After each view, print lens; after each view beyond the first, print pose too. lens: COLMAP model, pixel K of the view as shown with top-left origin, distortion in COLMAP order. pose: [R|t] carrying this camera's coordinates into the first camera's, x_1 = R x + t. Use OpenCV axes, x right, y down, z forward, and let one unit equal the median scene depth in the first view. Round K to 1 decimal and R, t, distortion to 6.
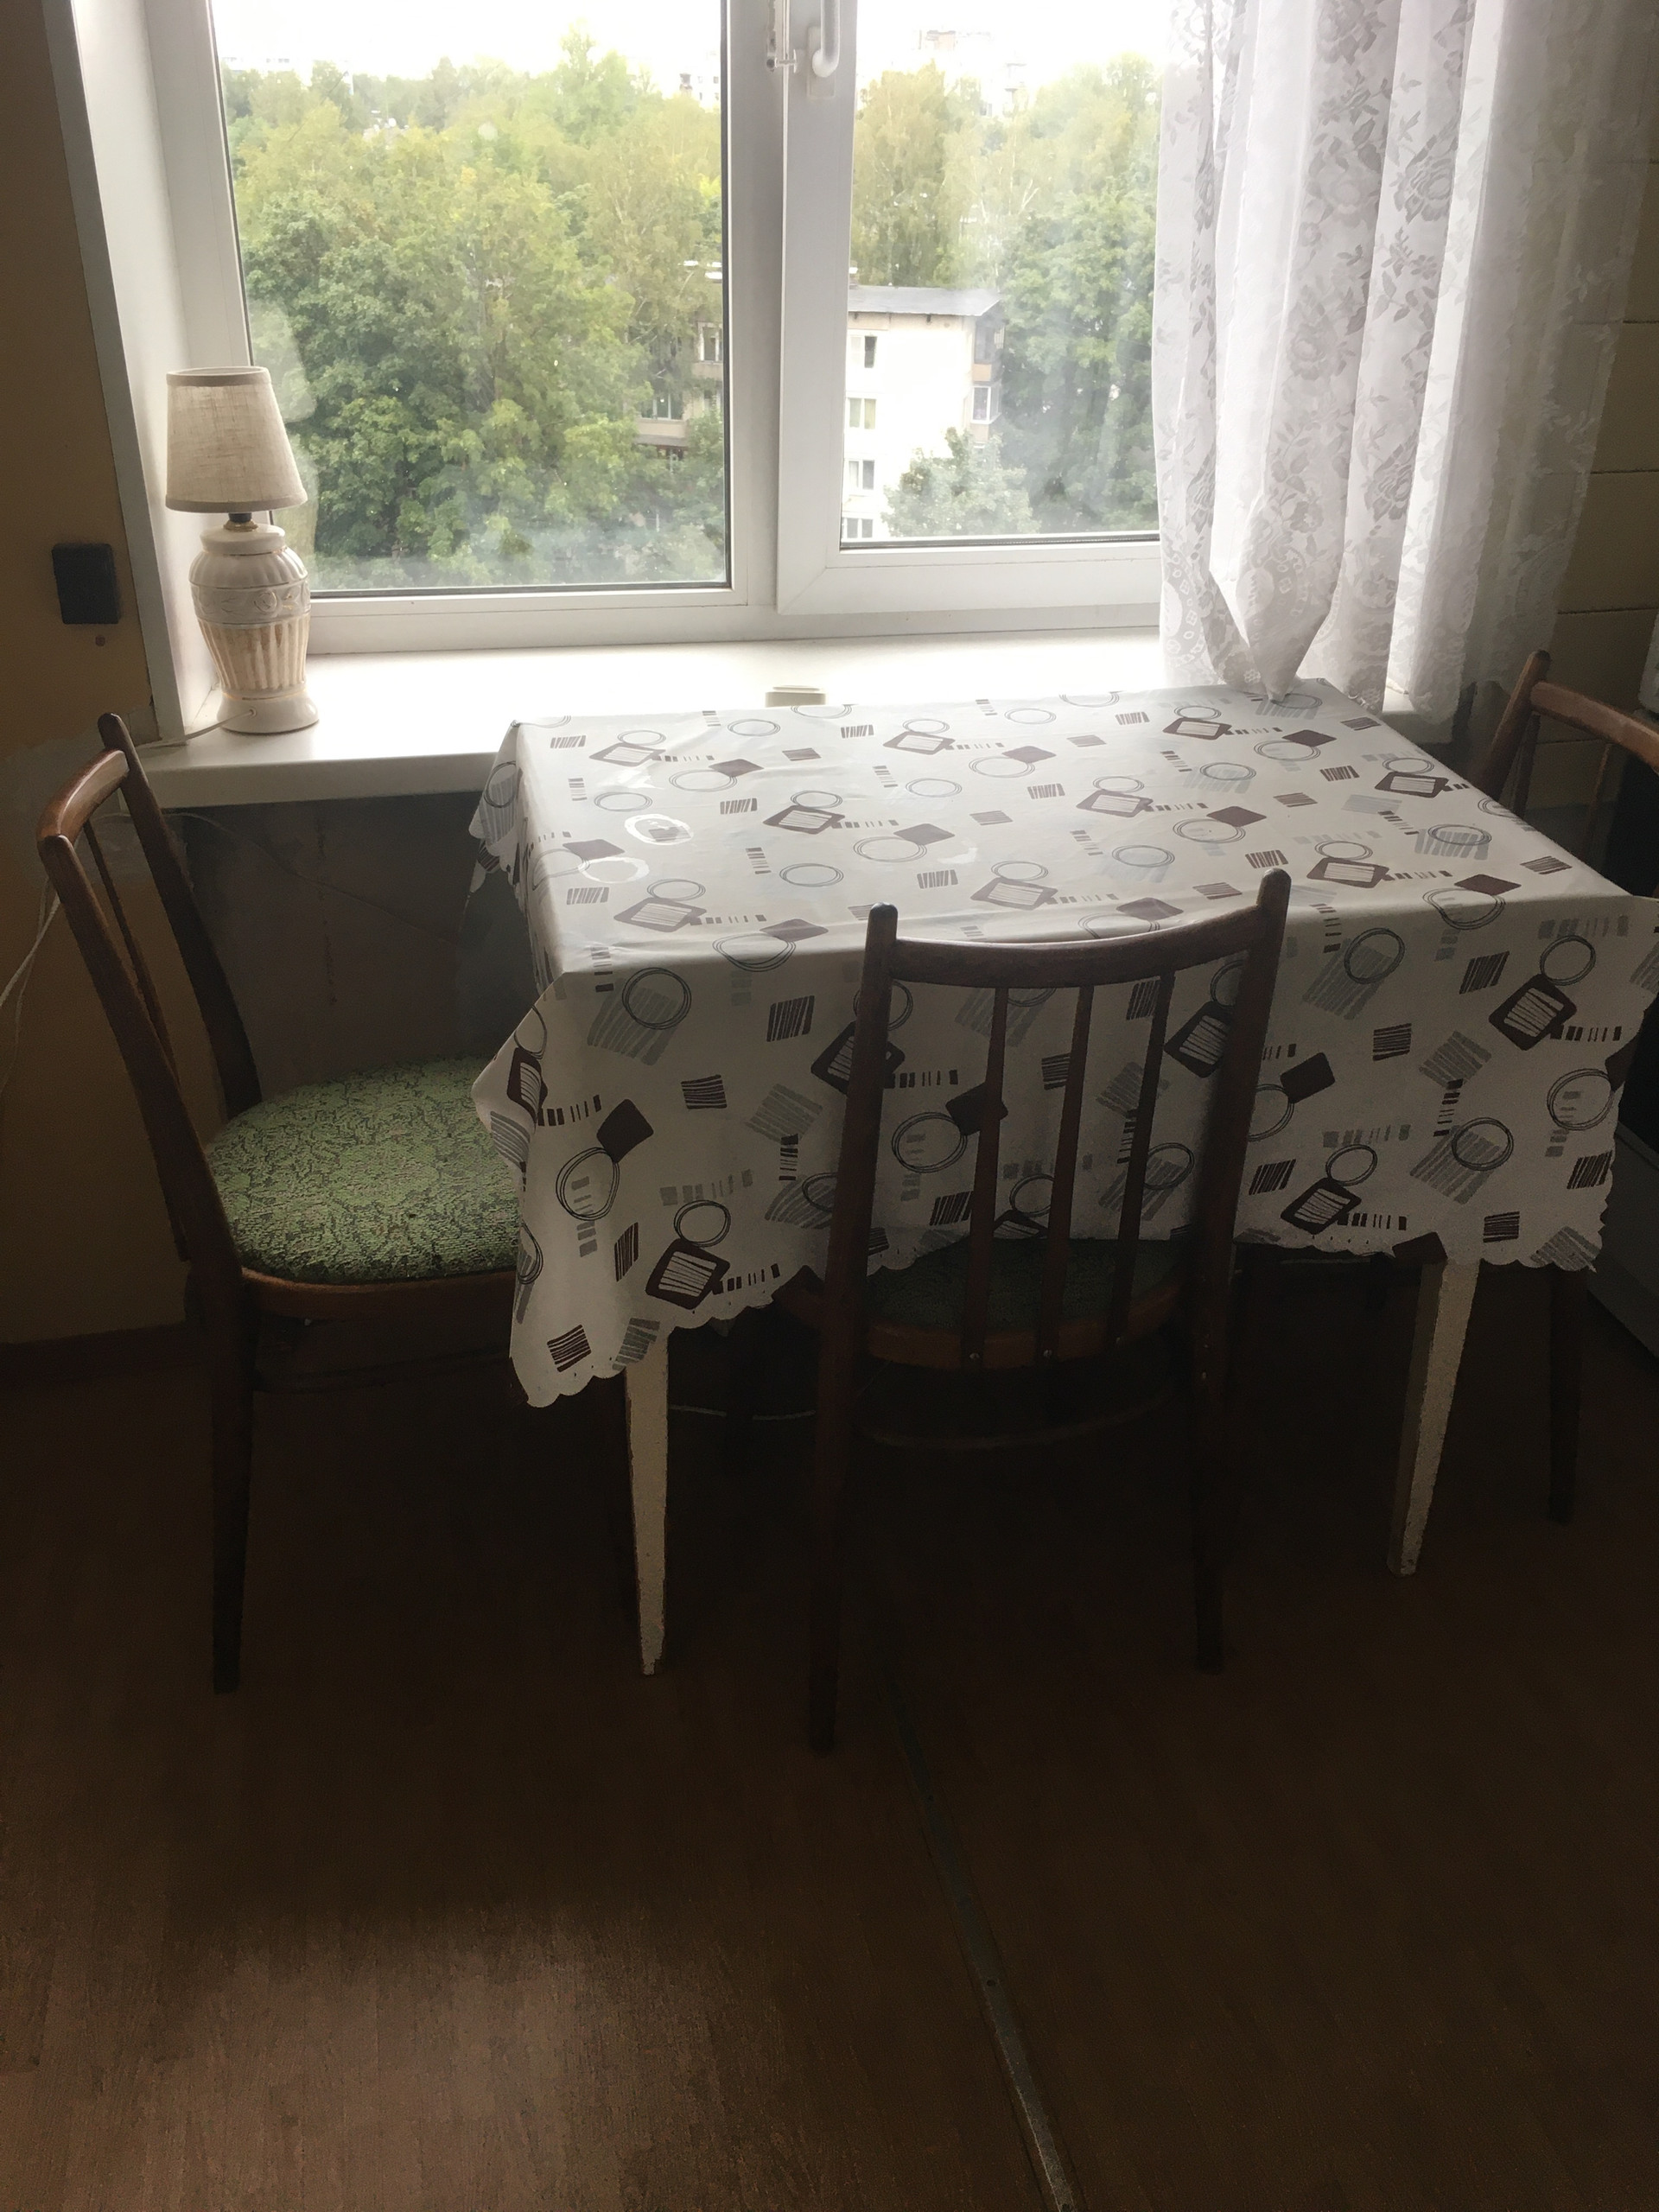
lens RADIAL K [[1865.4, 0, 837.8], [0, 1865.4, 1121.2], [0, 0, 1]] dist [0.040169, -0.077102]
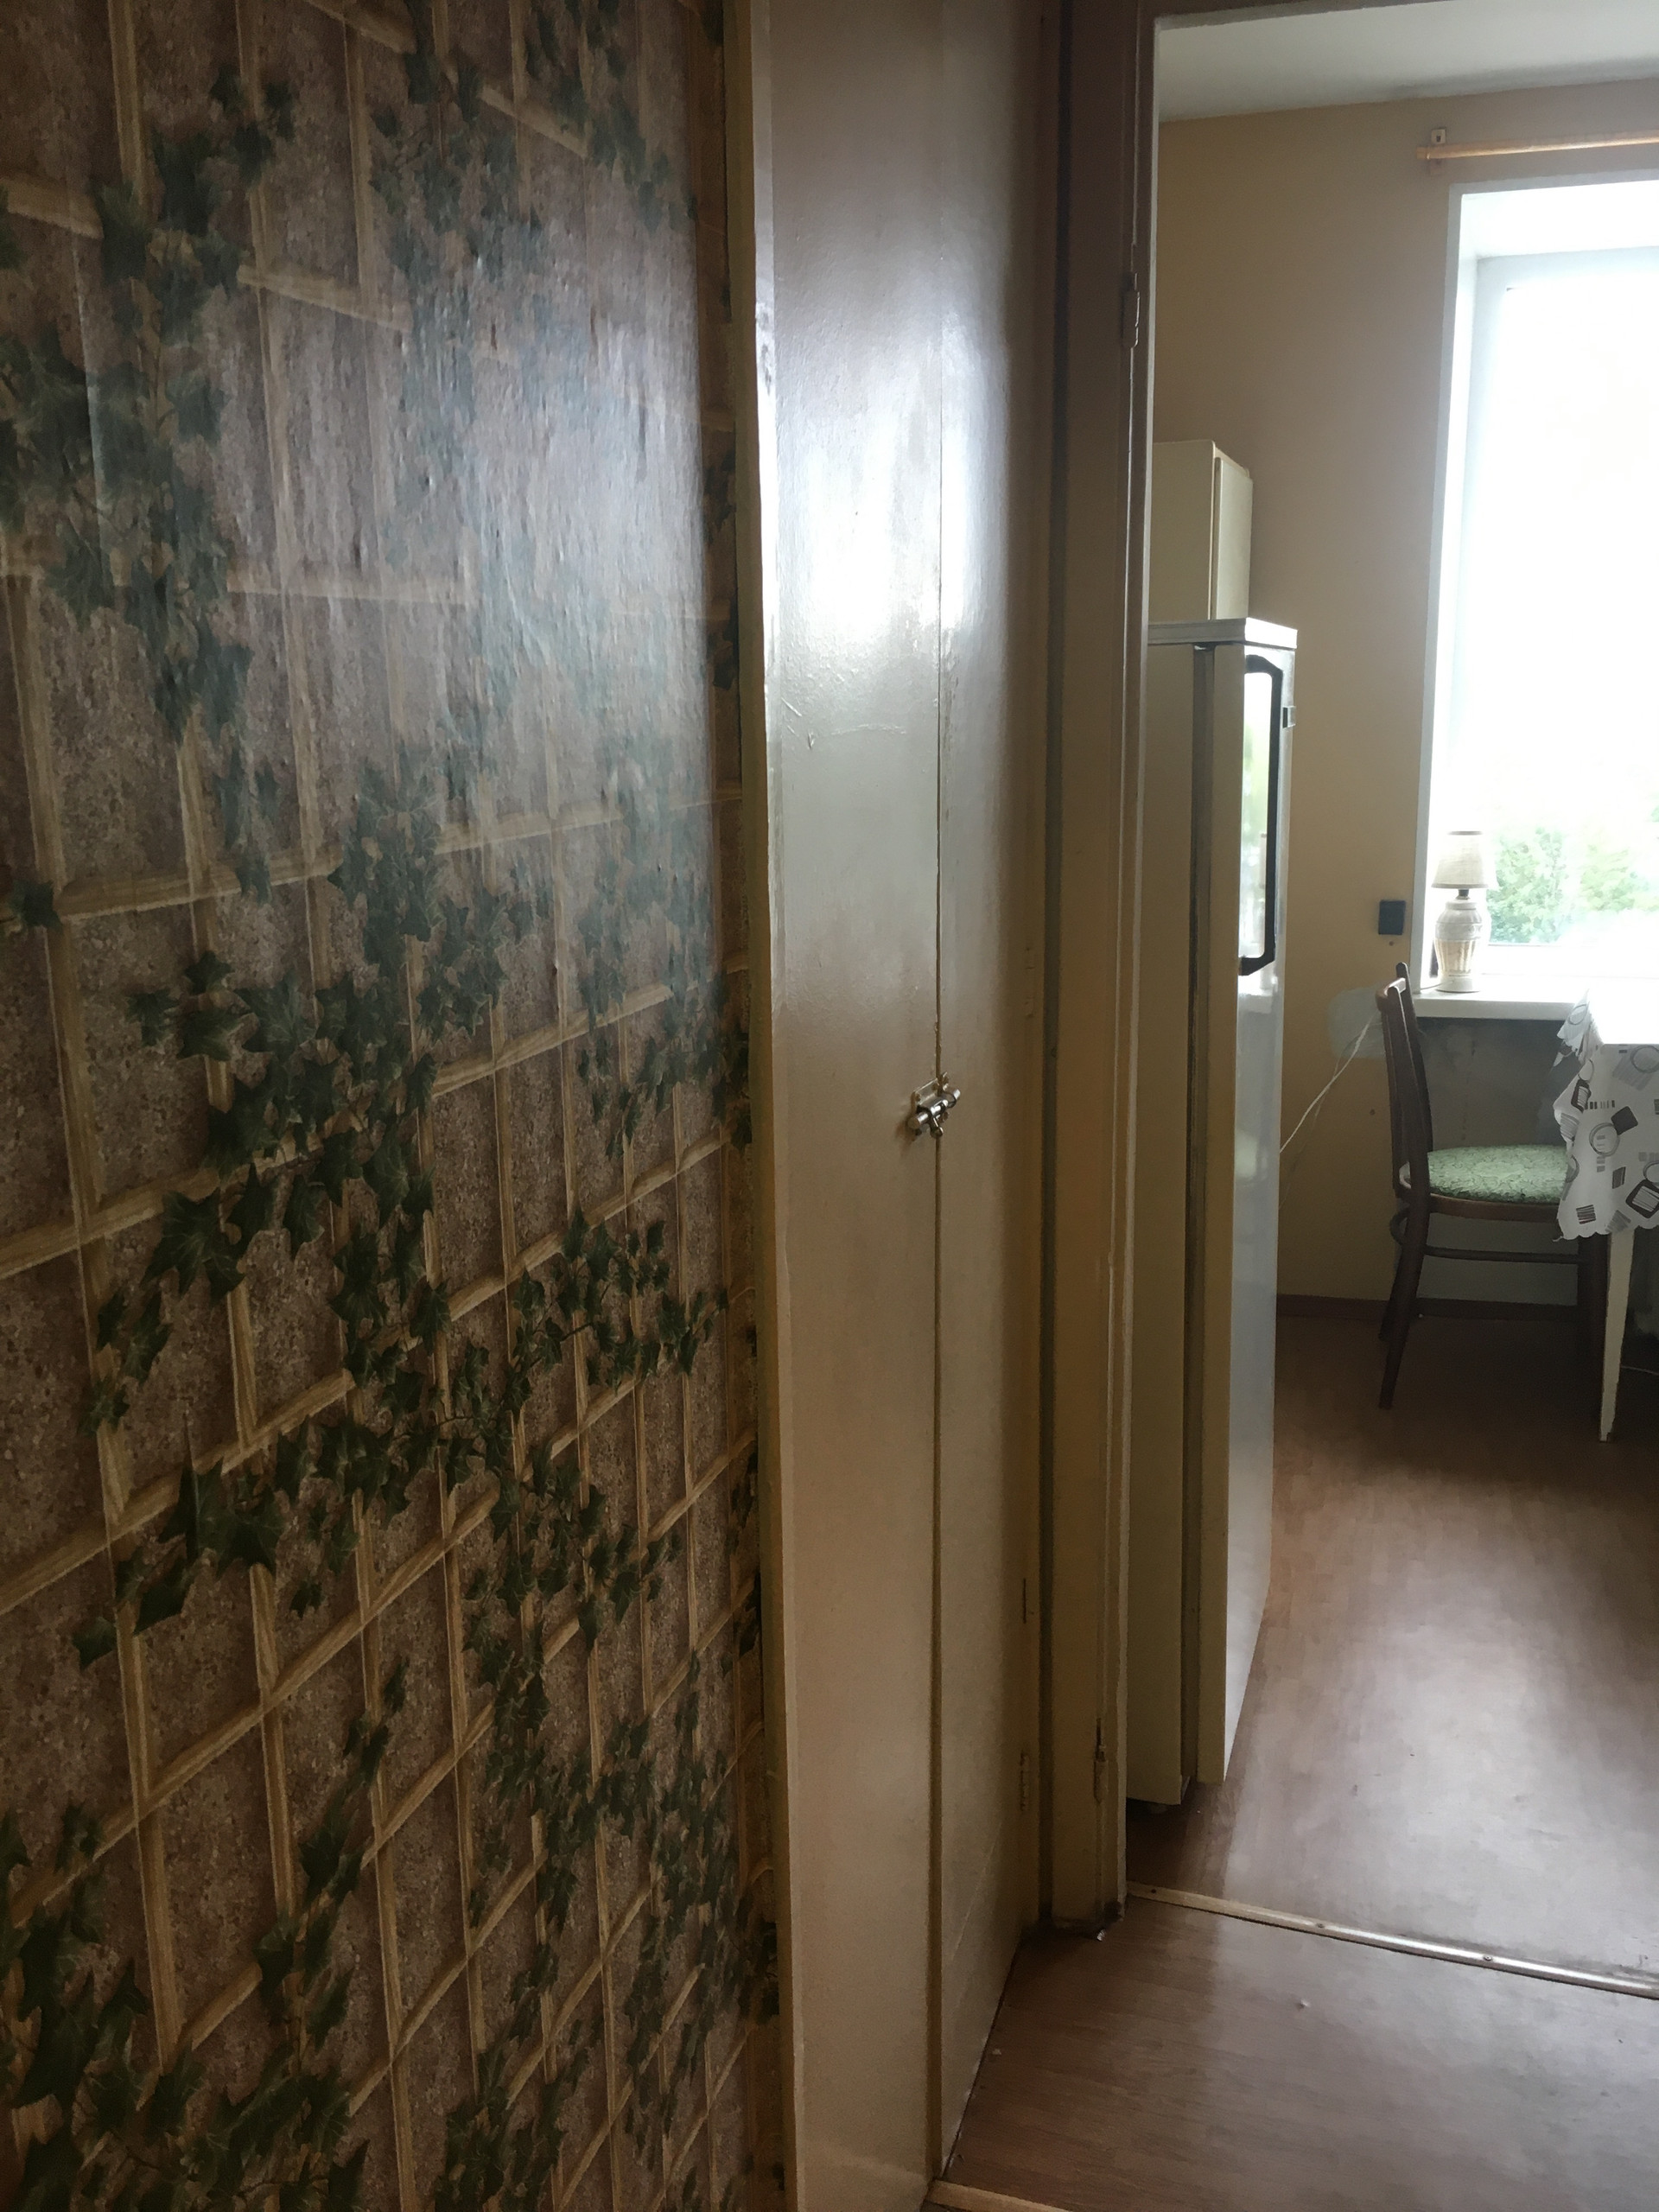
lens RADIAL K [[1865.4, 0, 811.6], [0, 1865.4, 1104.7], [0, 0, 1]] dist [0.040169, -0.077102]
pose [[0.854773, 0.071942, -0.513991, 0.176779], [-0.217445, 0.948877, -0.228801, 0.604346], [0.471254, 0.307337, 0.826718, -1.135763]]
